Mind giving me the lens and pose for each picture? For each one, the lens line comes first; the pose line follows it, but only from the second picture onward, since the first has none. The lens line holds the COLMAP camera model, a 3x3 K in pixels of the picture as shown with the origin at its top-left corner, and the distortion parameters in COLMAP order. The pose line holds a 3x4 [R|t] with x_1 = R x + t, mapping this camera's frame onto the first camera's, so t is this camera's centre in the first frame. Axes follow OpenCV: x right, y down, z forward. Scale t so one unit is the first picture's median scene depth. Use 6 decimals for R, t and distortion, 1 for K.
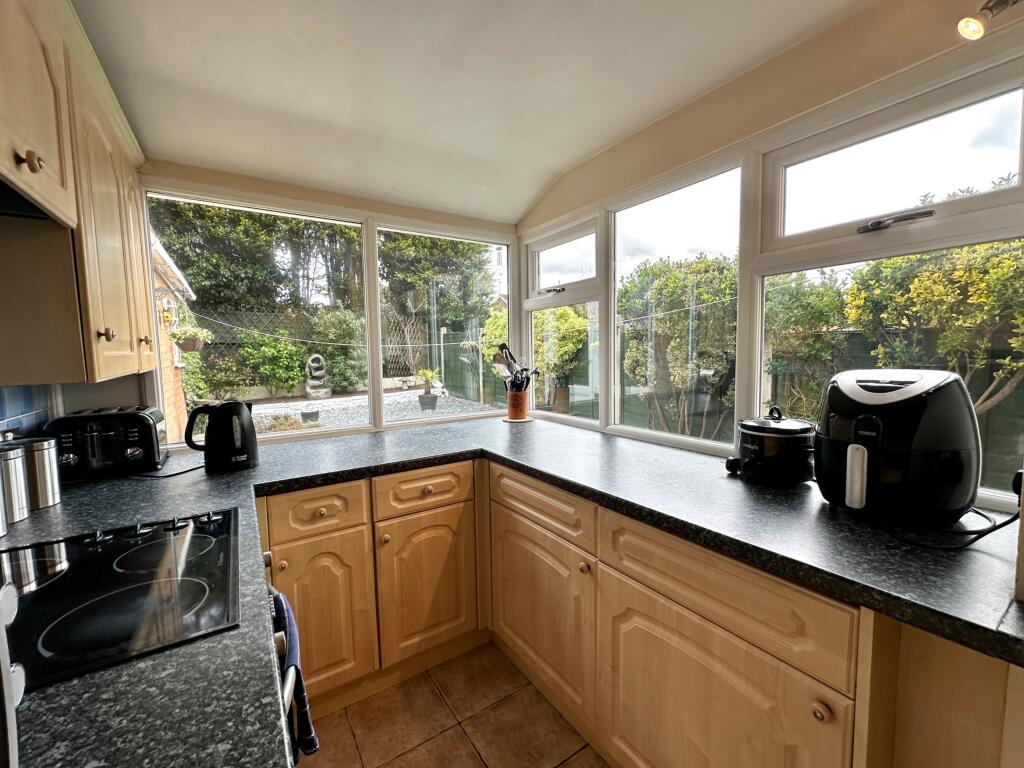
lens RADIAL K [[409.3, 0, 511.0], [0, 409.3, 383.3], [0, 0, 1]] dist [-0.001385, 0.000353]
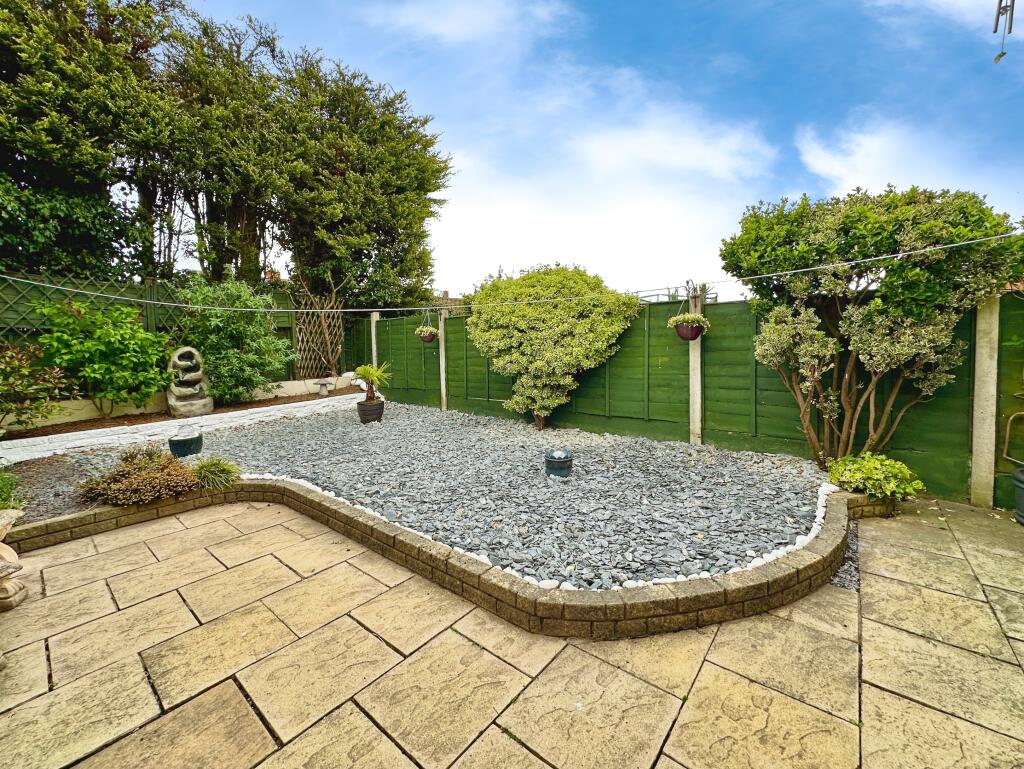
lens RADIAL K [[412.3, 0, 511.5], [0, 412.3, 364.1], [0, 0, 1]] dist [-0.001264, 0.000312]
pose [[0.959086, -0.022877, 0.282190, -0.170191], [0.035963, 0.998500, -0.041281, 0.002275], [-0.280822, 0.049740, 0.958470, 0.233992]]
